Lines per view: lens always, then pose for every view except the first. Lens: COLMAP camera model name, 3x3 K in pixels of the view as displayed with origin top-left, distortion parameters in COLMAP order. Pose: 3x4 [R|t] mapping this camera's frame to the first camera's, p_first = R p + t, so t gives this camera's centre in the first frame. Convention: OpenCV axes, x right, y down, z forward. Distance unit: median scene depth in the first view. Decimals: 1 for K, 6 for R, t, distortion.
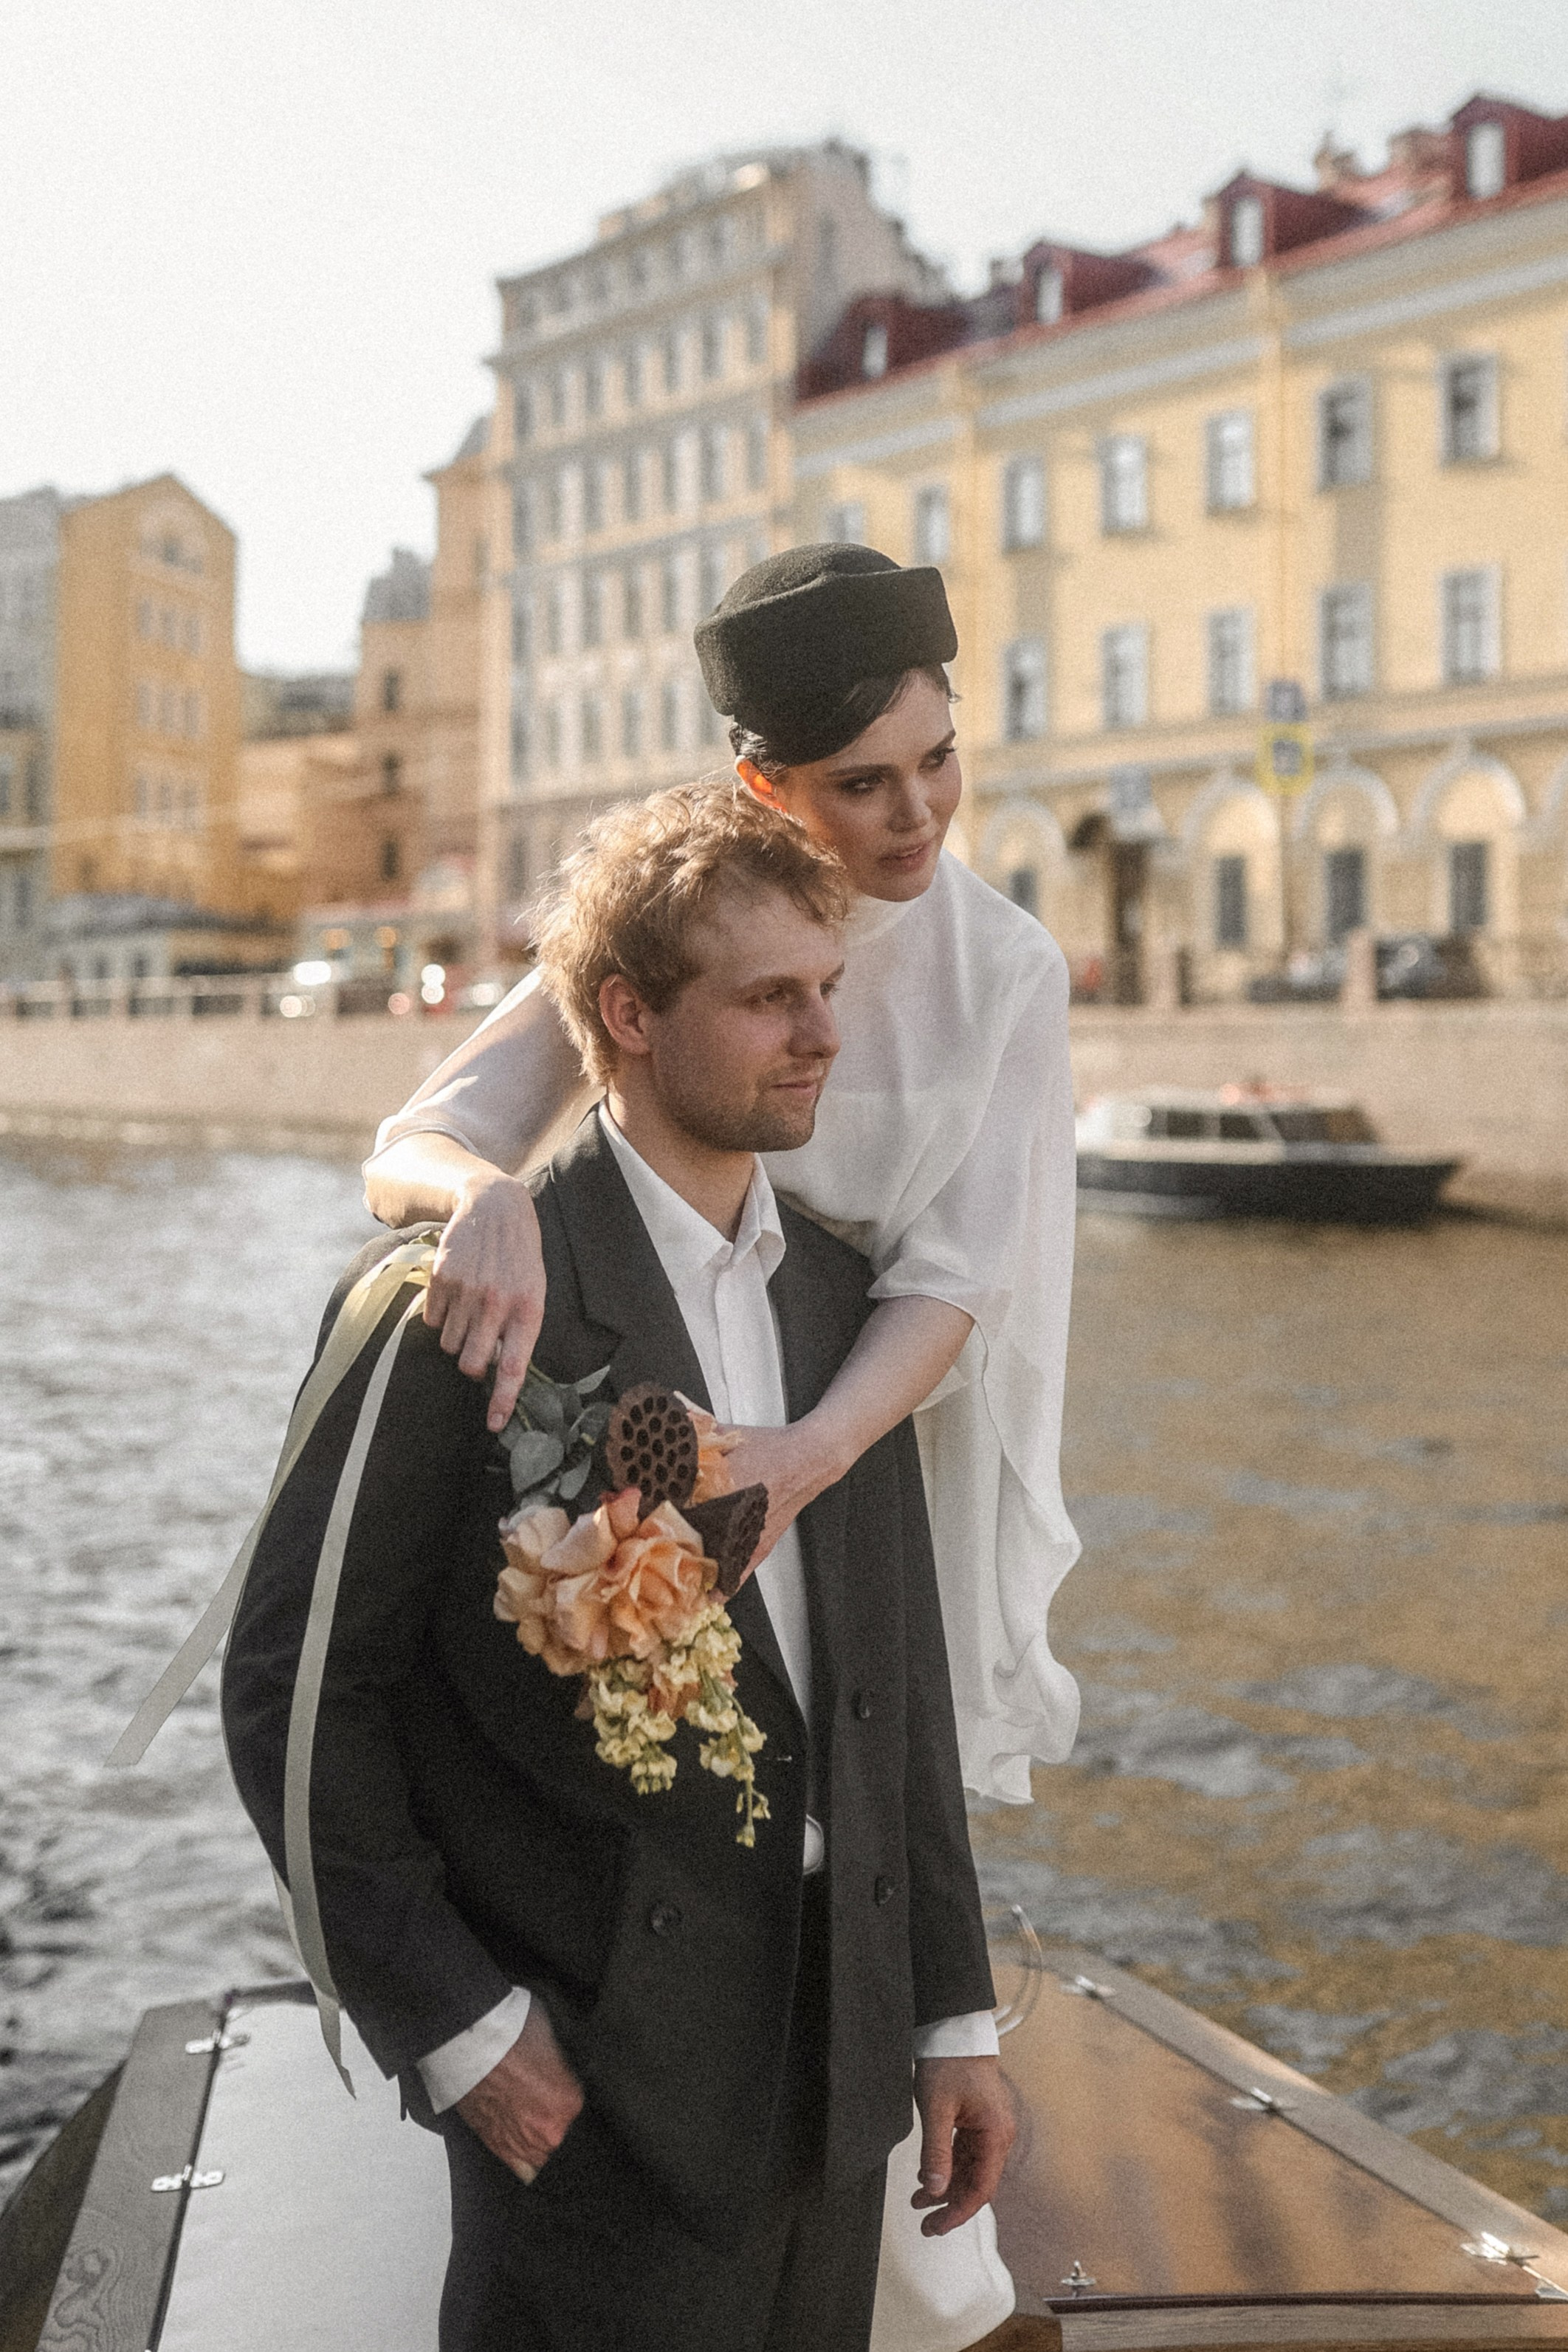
lens RADIAL K [[2688.9, 0, 728.6], [0, 2688.9, 1042.6], [0, 0, 1]] dist [-0.017257, -0.011379]
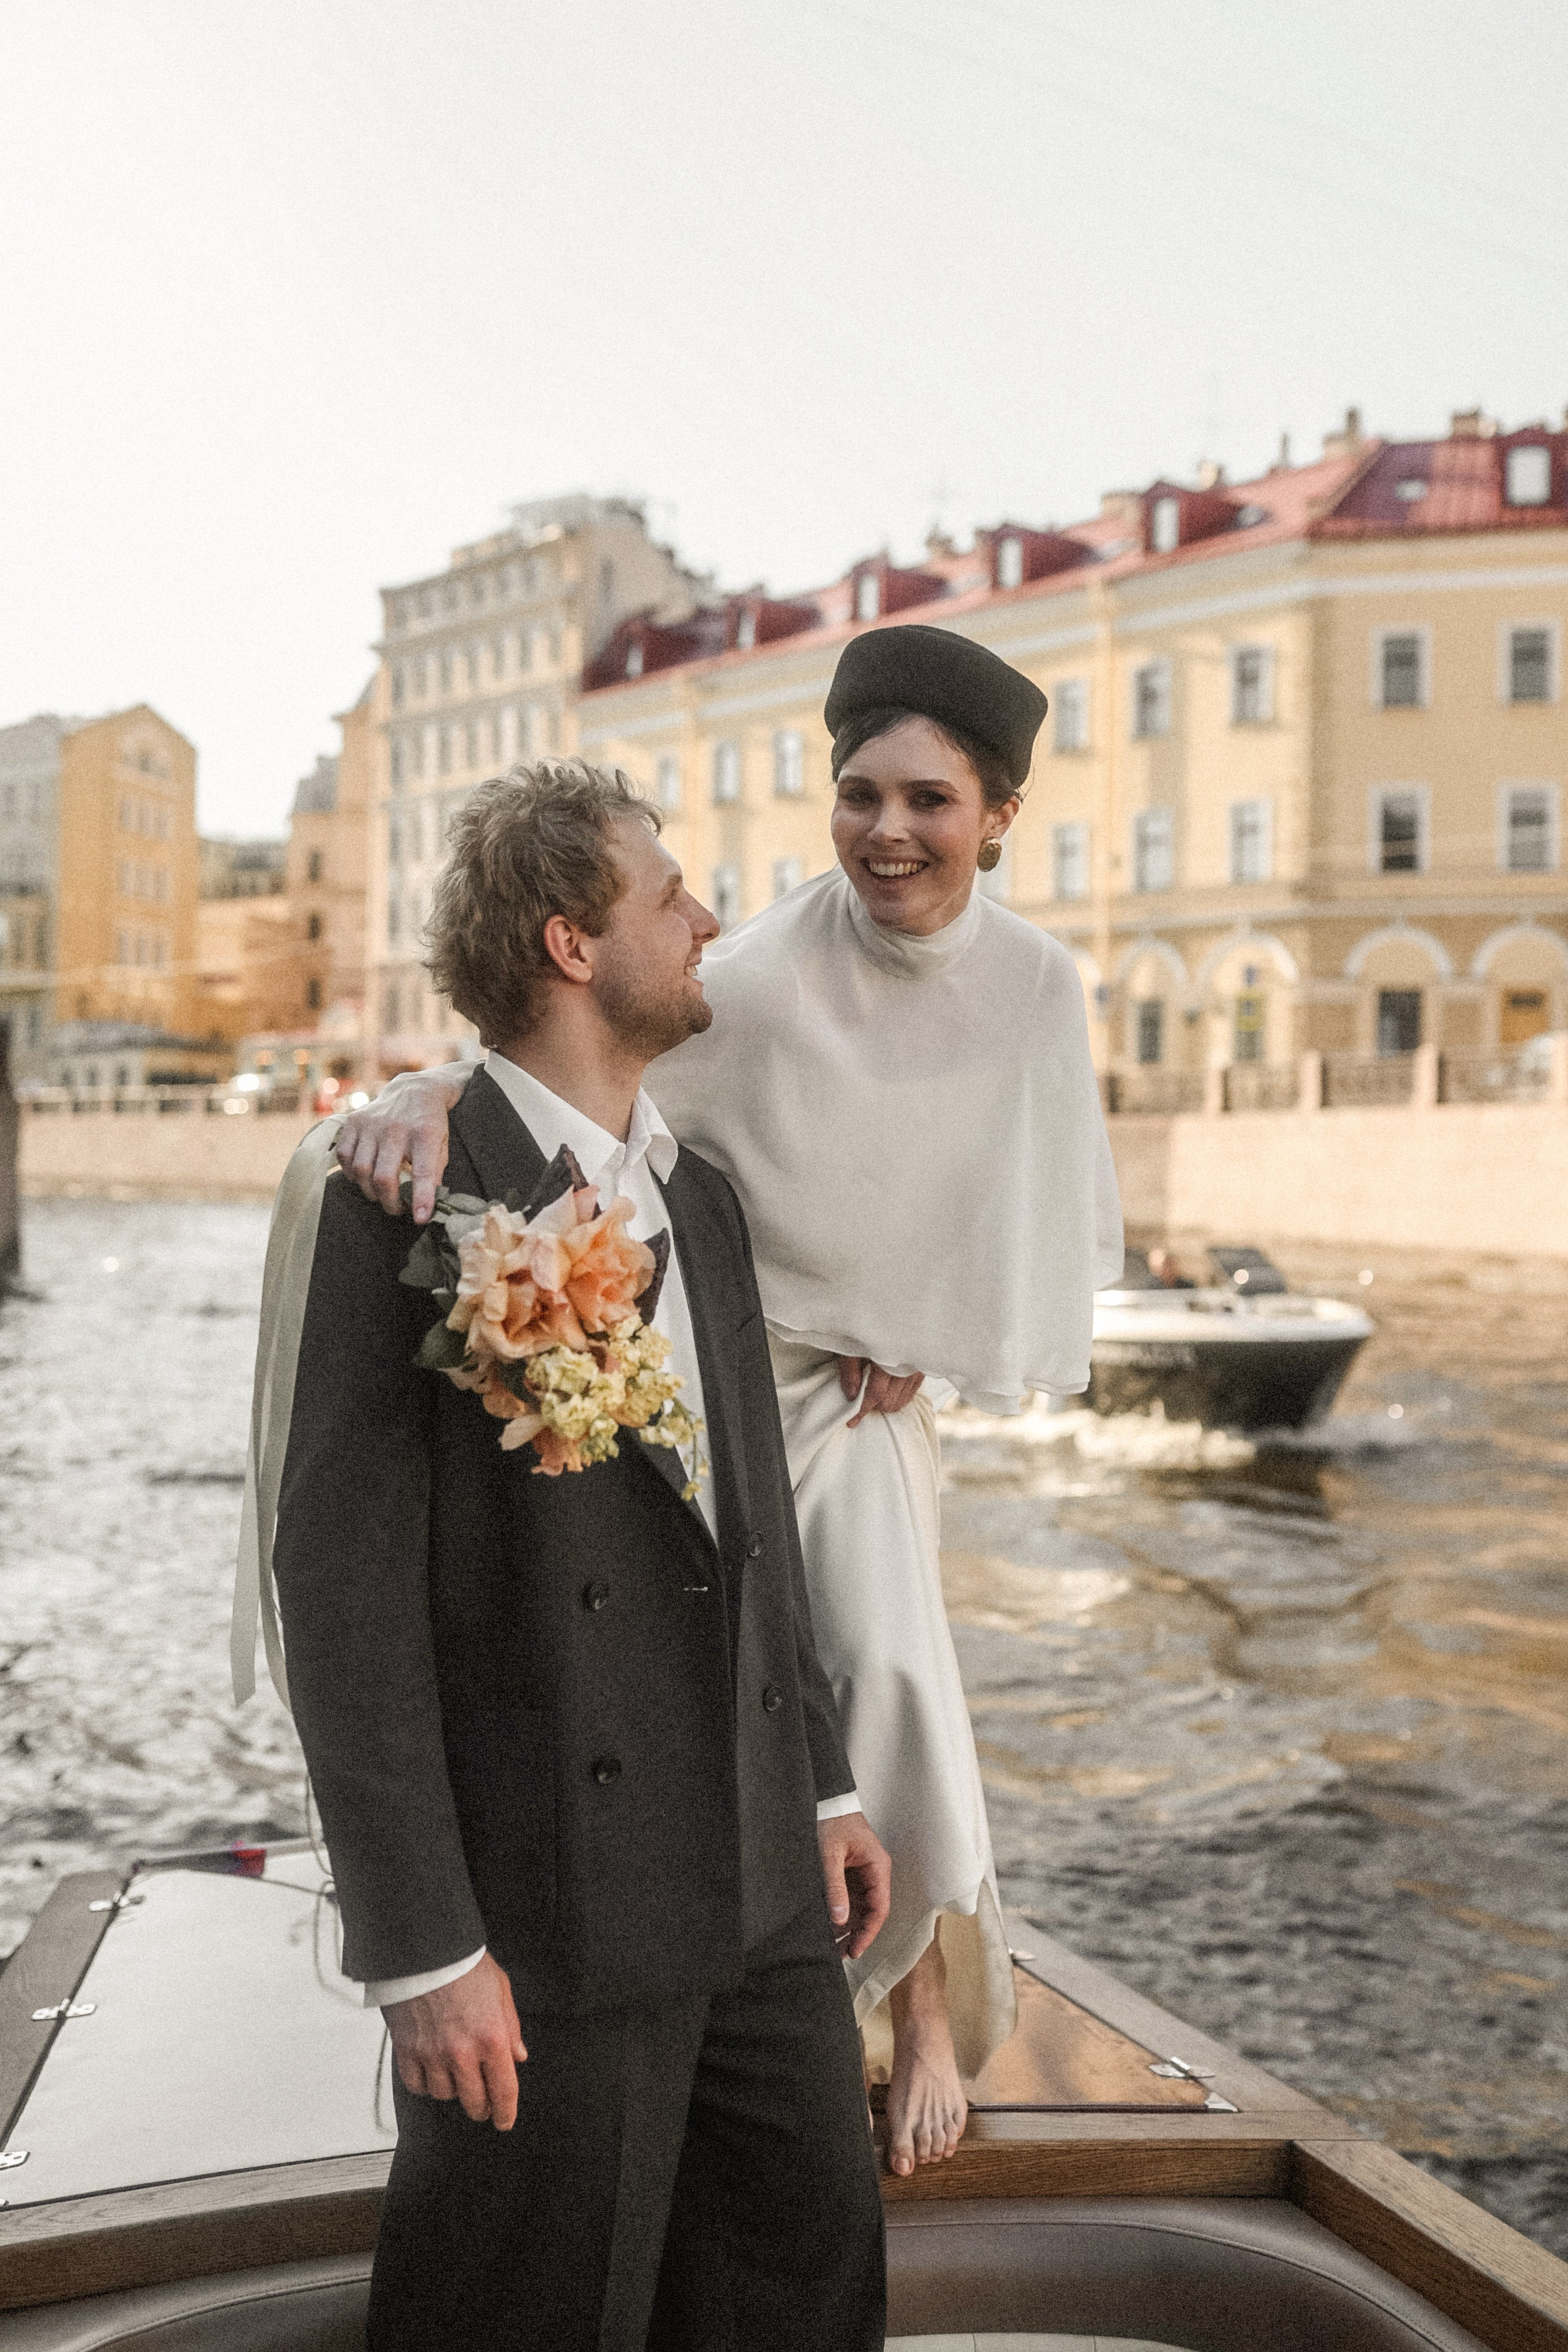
lens RADIAL K [[2256.1, 0, 777.6], [0, 2256.1, 1205.2], [0, 0, 1]] dist [-0.057408, 0.092533]
pose [[0.997604, 0.005334, 0.068976, 0.043547], [-0.007445, 0.999511, 0.030382, 0.000239], [-0.068780, -0.030823, 0.997156, -0.203095]]
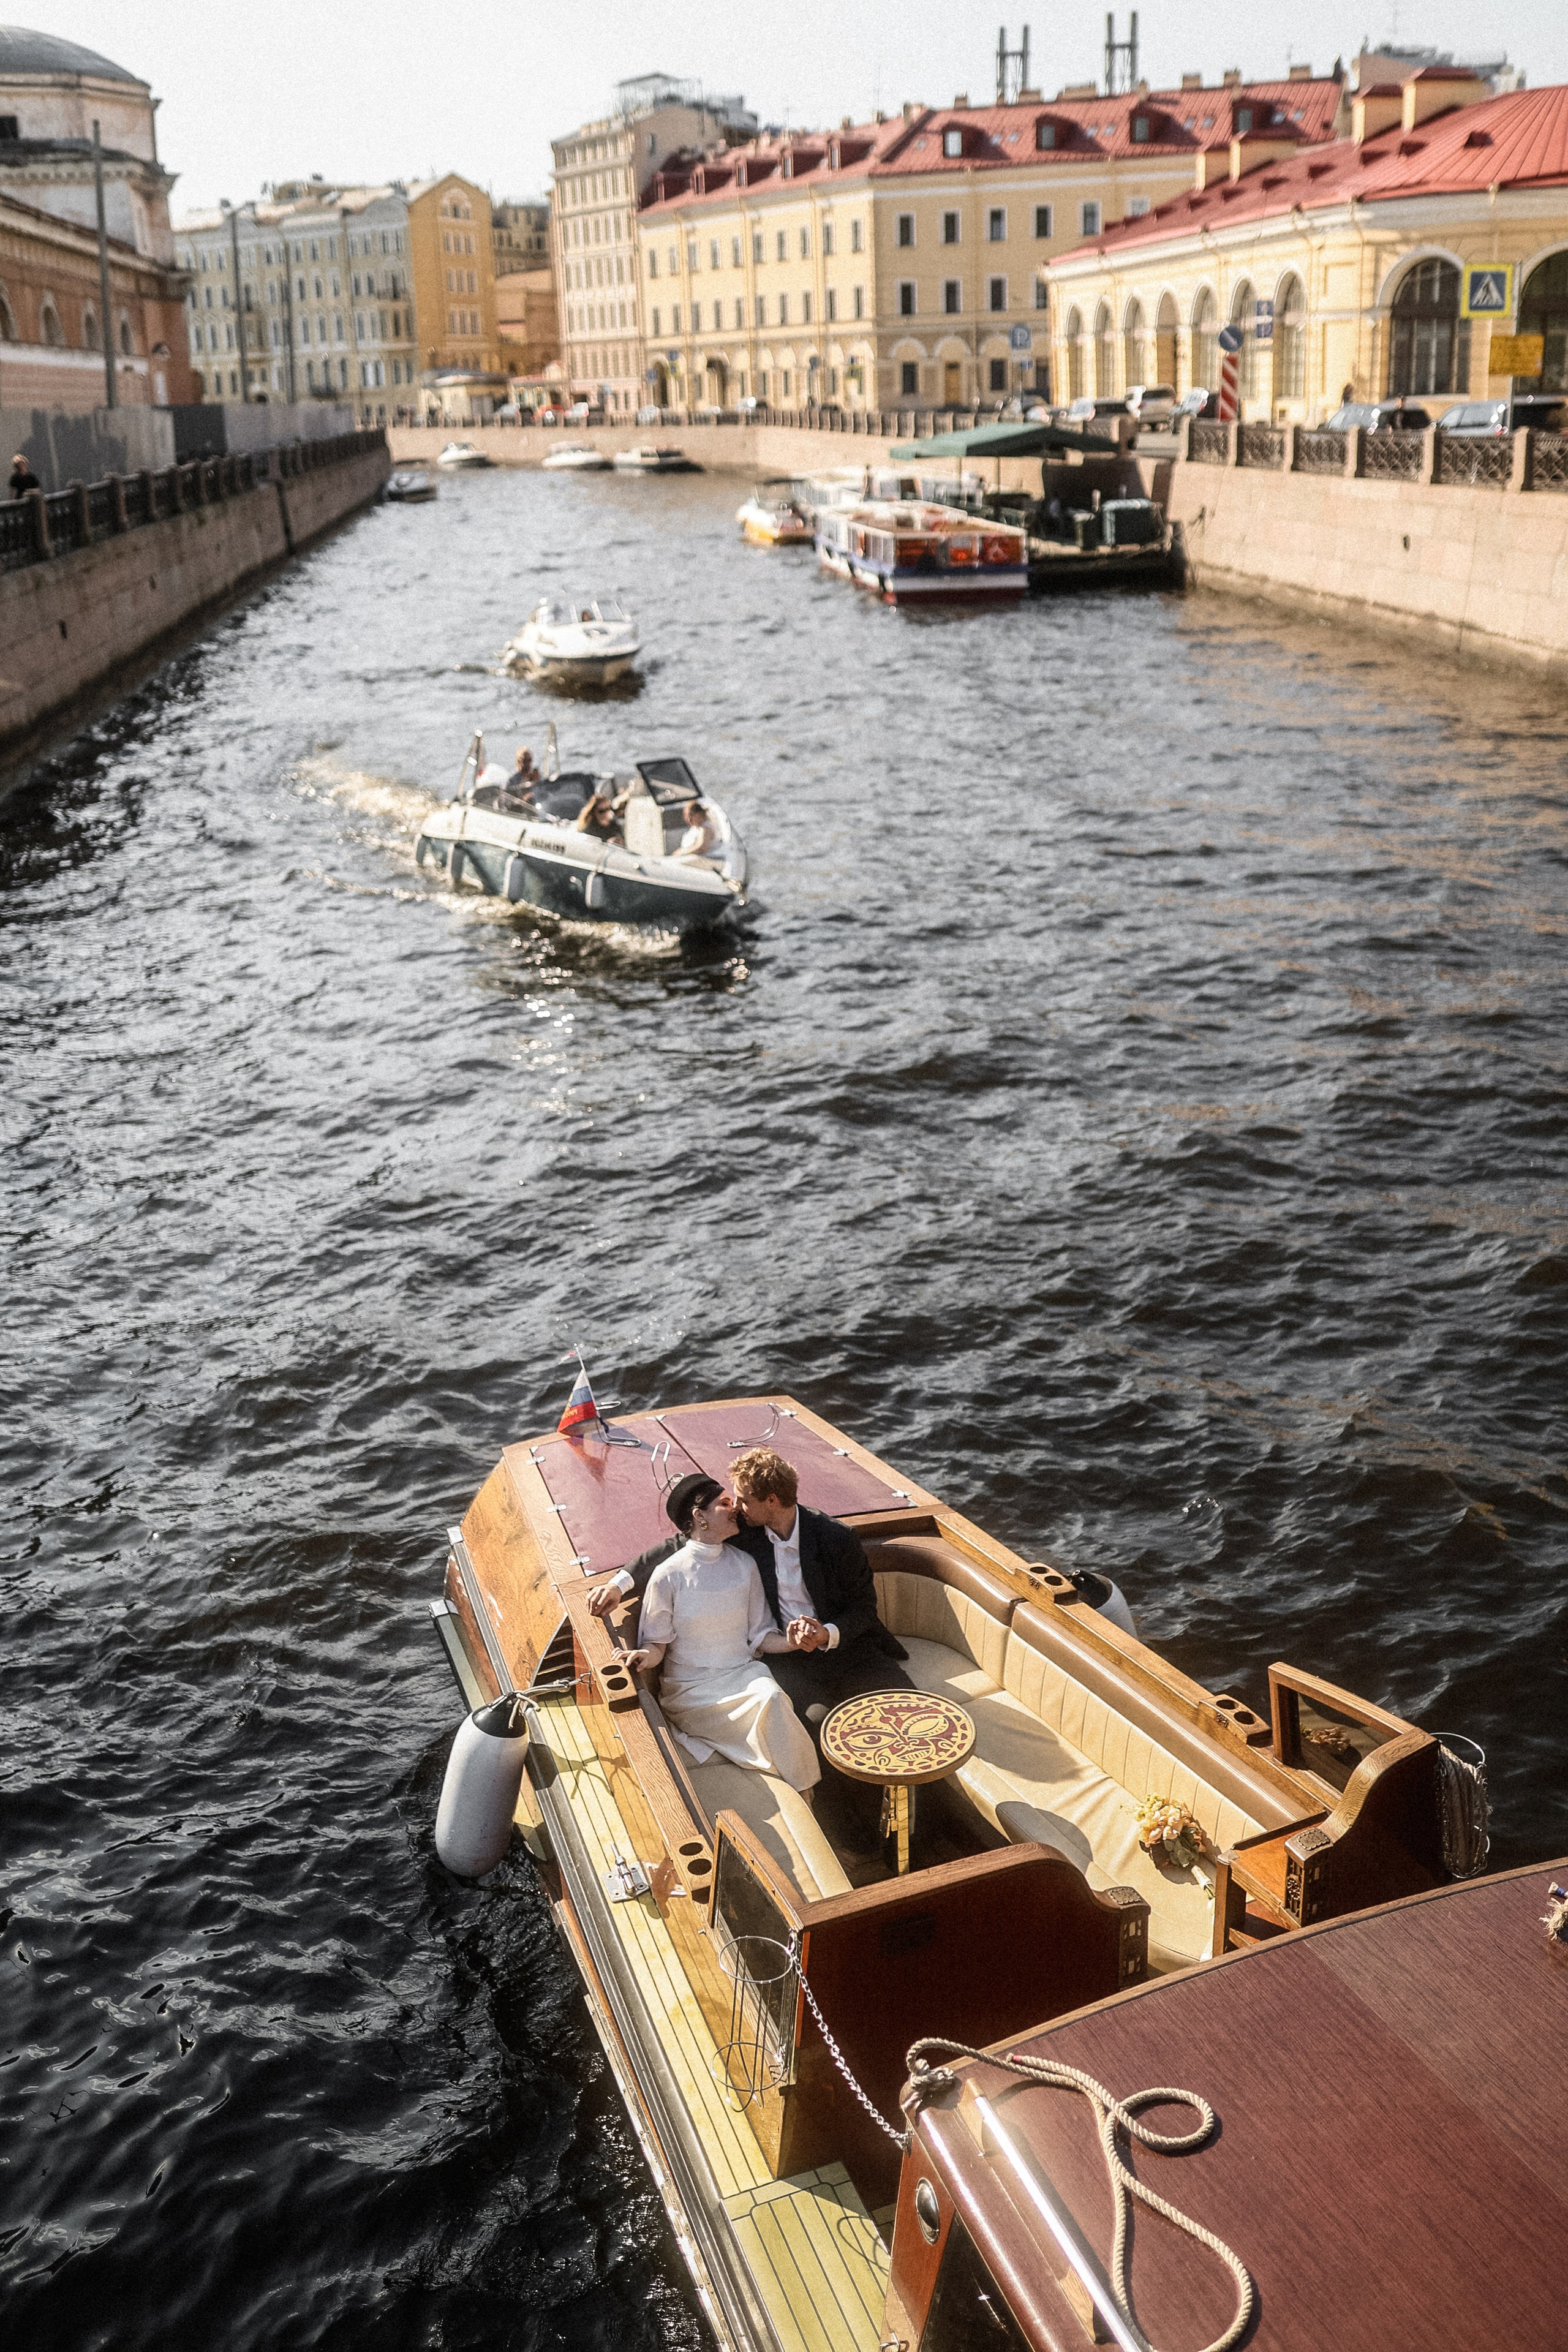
lens RADIAL K [[2247.4, 0, 834.4], [0, 2247.4, 1126.5], [0, 0, 1]] dist [-0.061917, 0.083549]
pose [[0.995730, -0.008547, -0.091912, 0.429011], [0.037671, 0.946644, 0.320072, -0.048976], [0.084272, -0.322168, 0.942924, -1.549331]]
